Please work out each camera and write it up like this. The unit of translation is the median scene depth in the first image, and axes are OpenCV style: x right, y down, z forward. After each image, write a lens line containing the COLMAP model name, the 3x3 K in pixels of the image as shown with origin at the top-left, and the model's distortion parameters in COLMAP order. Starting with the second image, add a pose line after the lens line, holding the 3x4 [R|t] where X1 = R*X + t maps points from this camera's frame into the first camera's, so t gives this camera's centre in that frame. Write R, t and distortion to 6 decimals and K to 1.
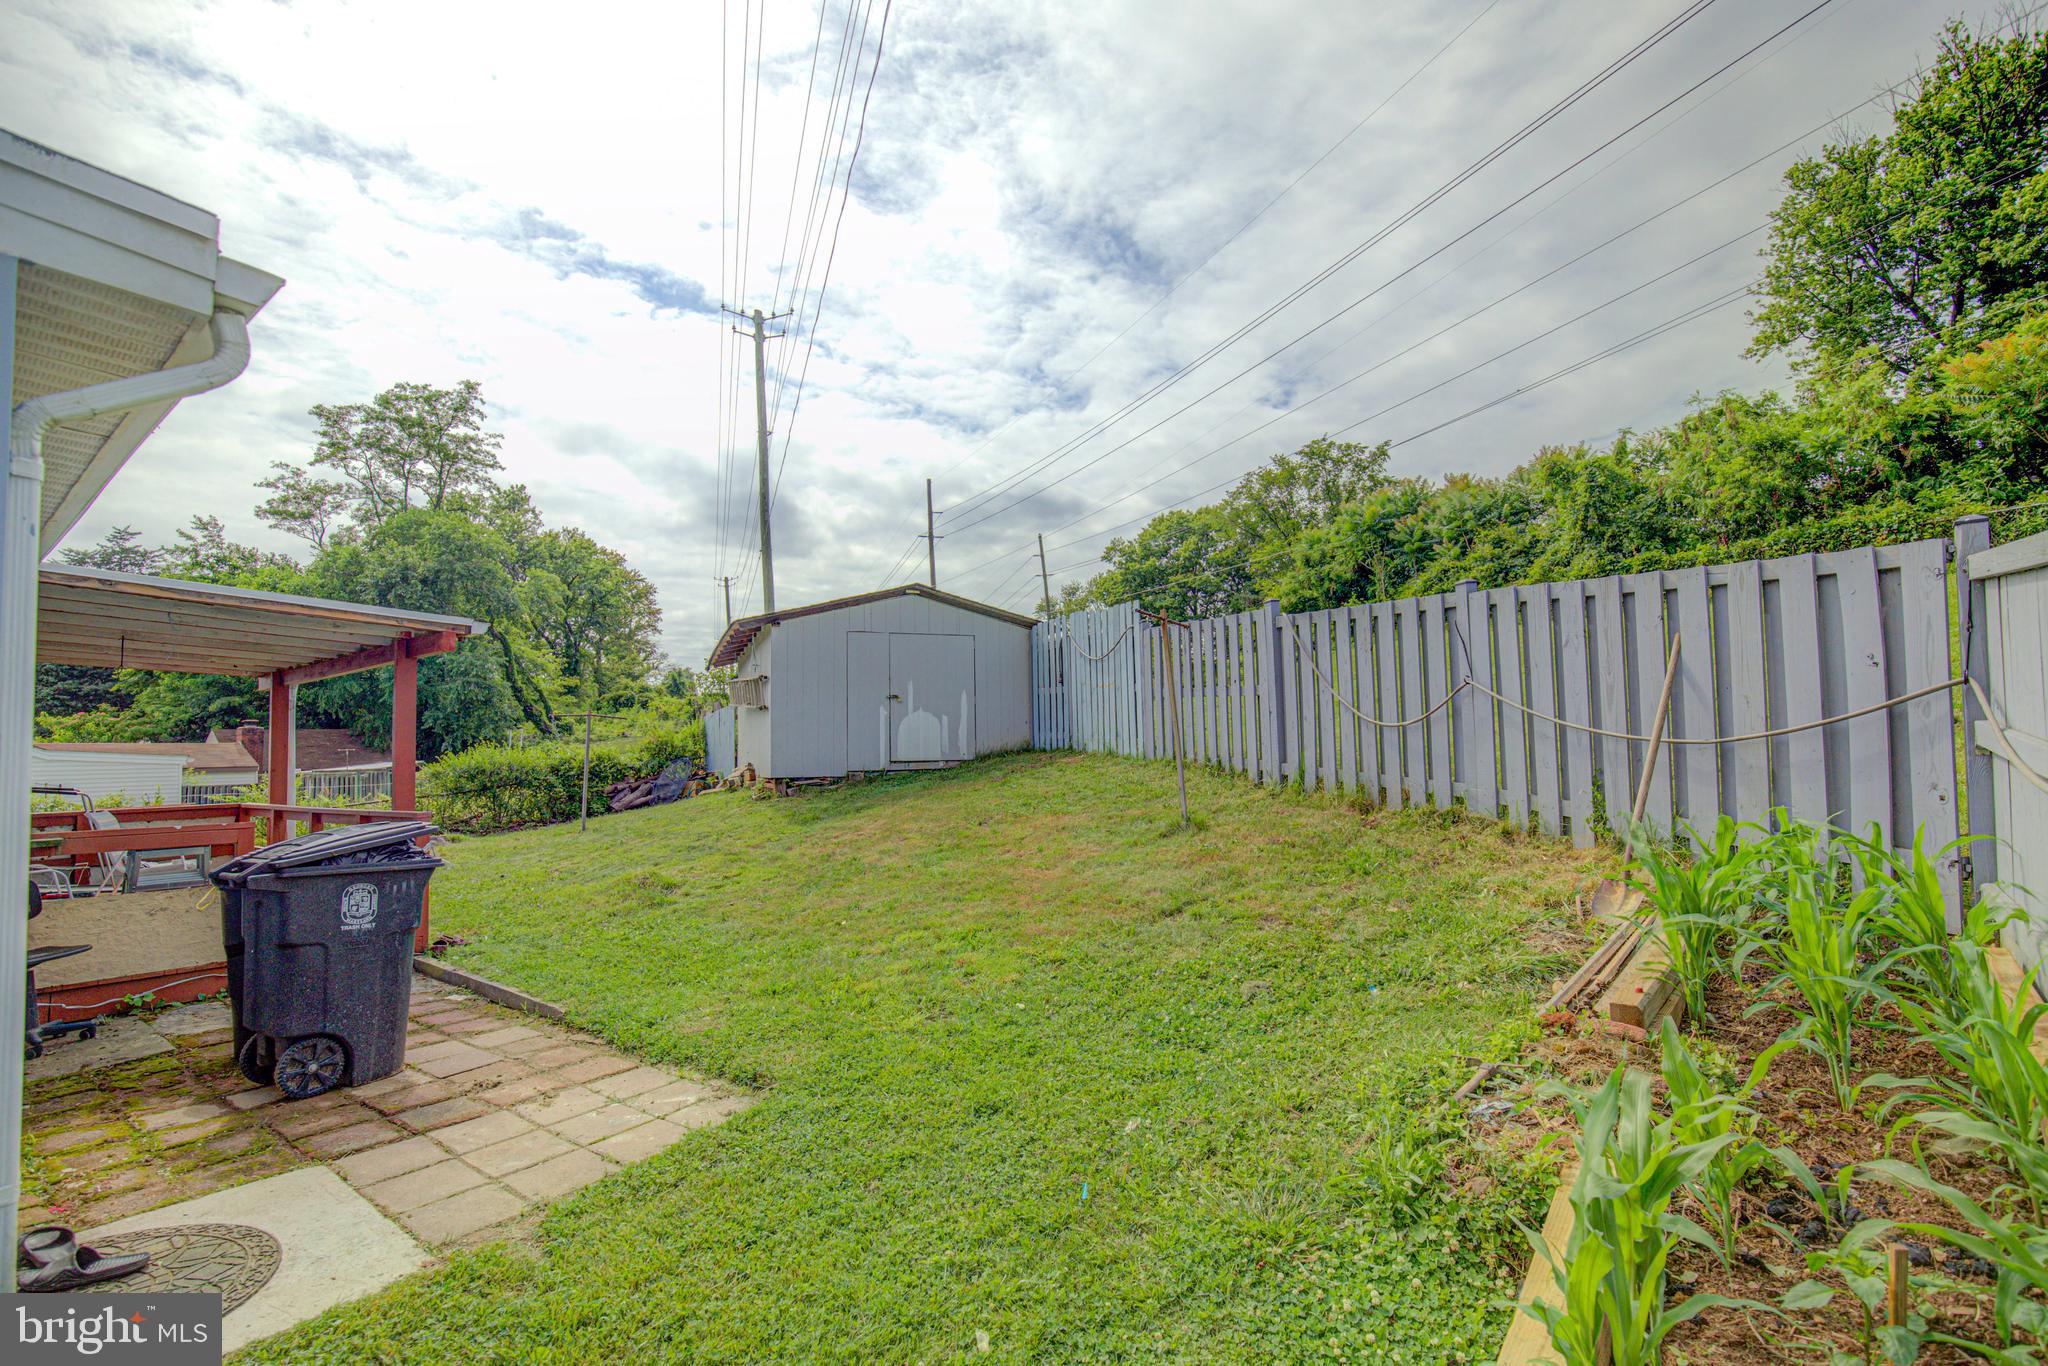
lens RADIAL K [[934.9, 0, 1024.6], [0, 934.9, 694.3], [0, 0, 1]] dist [-0.022267, 0.000671]
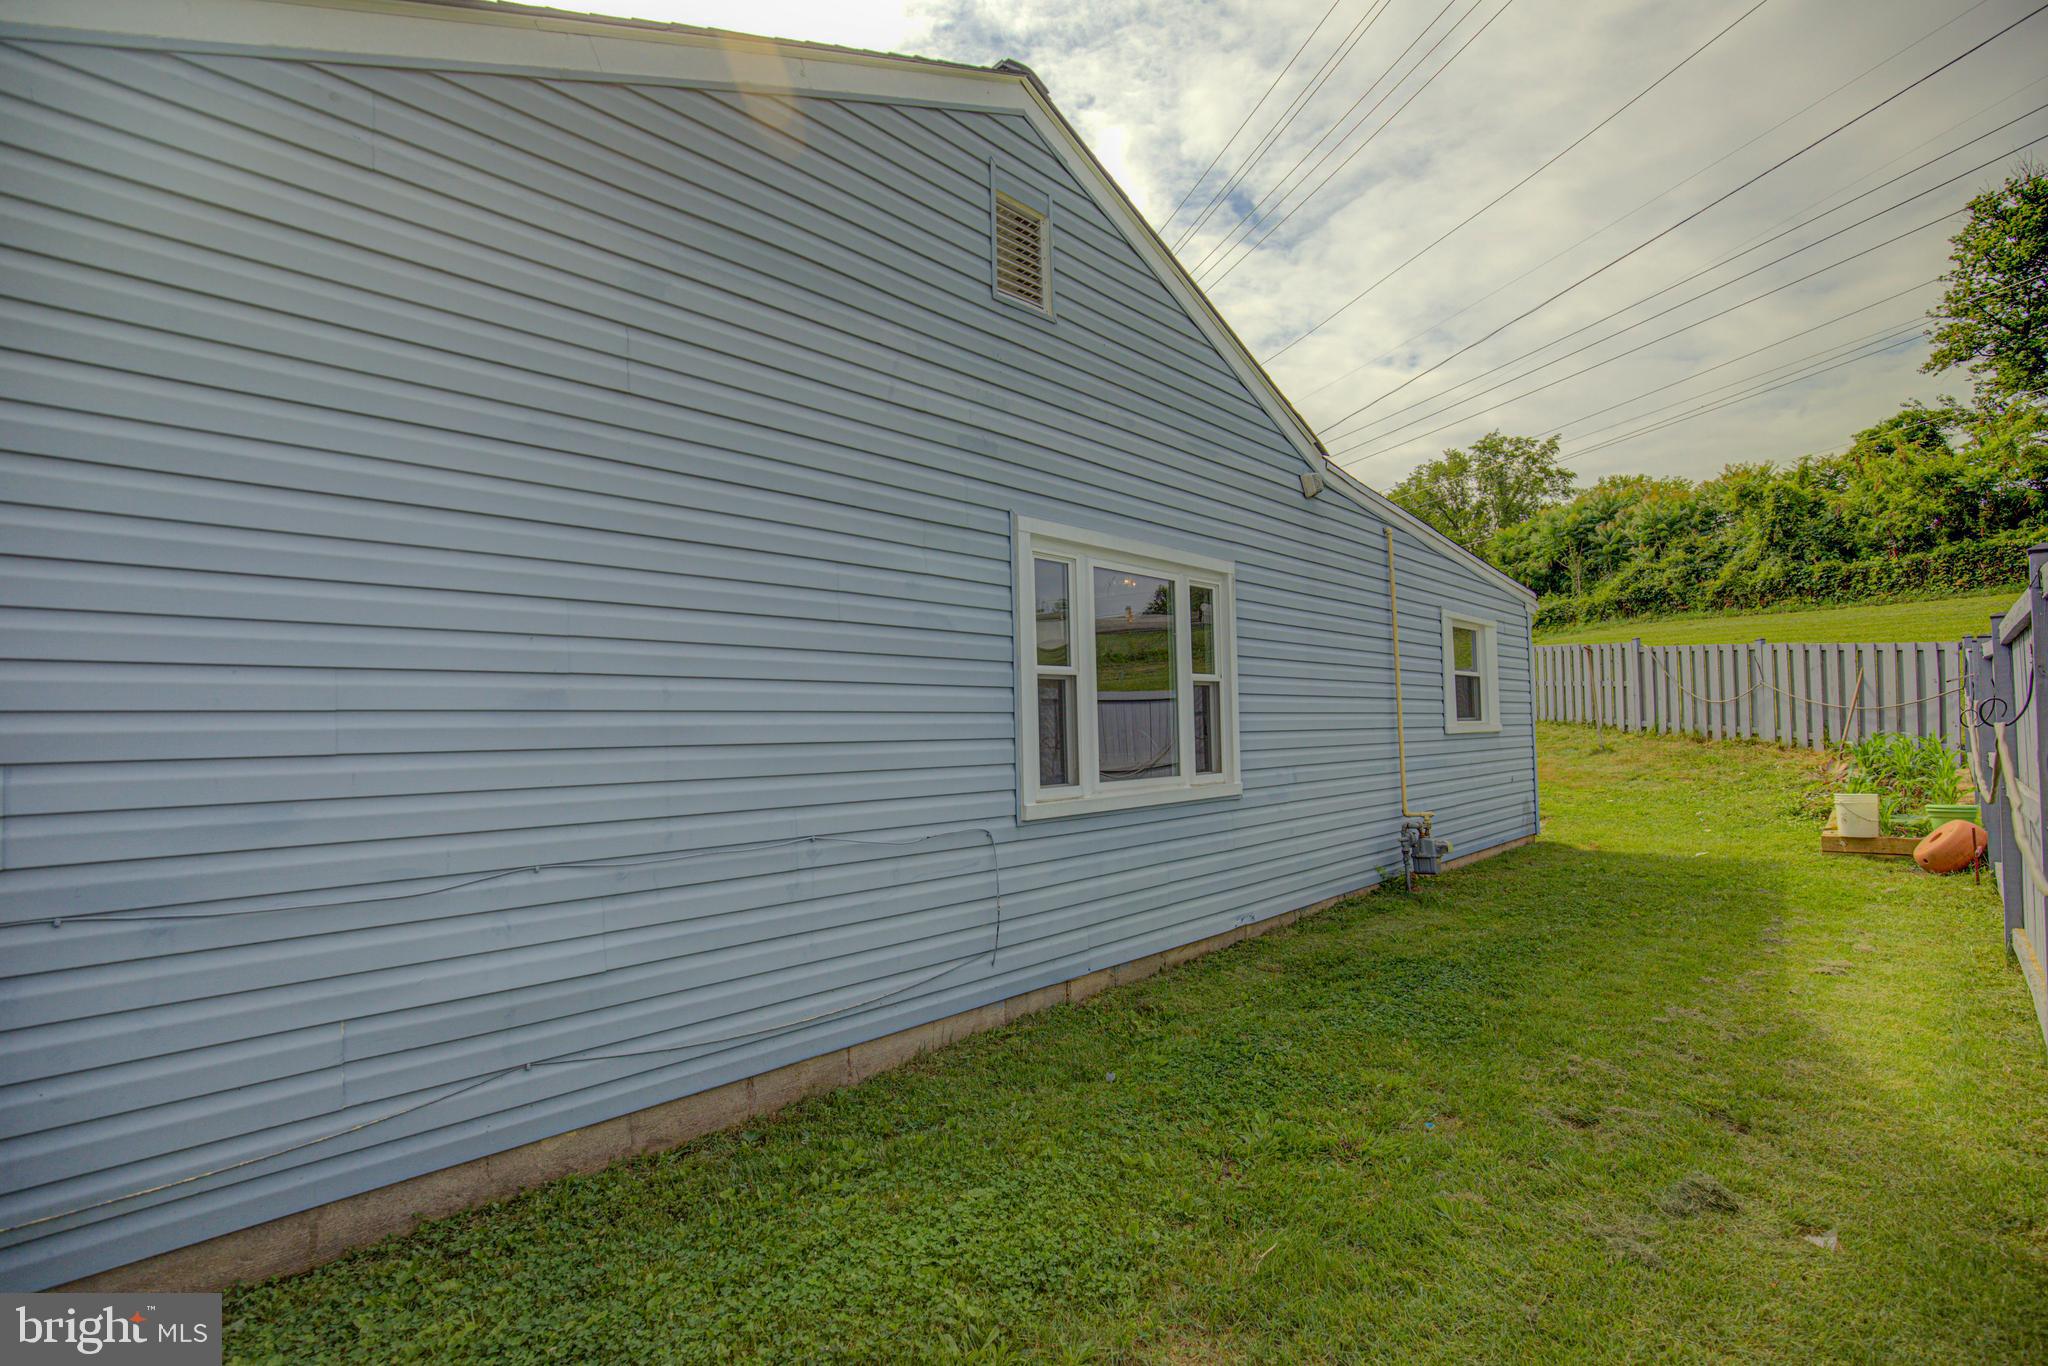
lens RADIAL K [[981.7, 0, 1024.0], [0, 981.7, 683.0], [0, 0, 1]] dist [0.001203, 0.001012]
pose [[0.996721, -0.000558, -0.080916, -0.211163], [0.001876, 0.999867, 0.016213, -0.010435], [0.080896, -0.016311, 0.996589, -0.290026]]
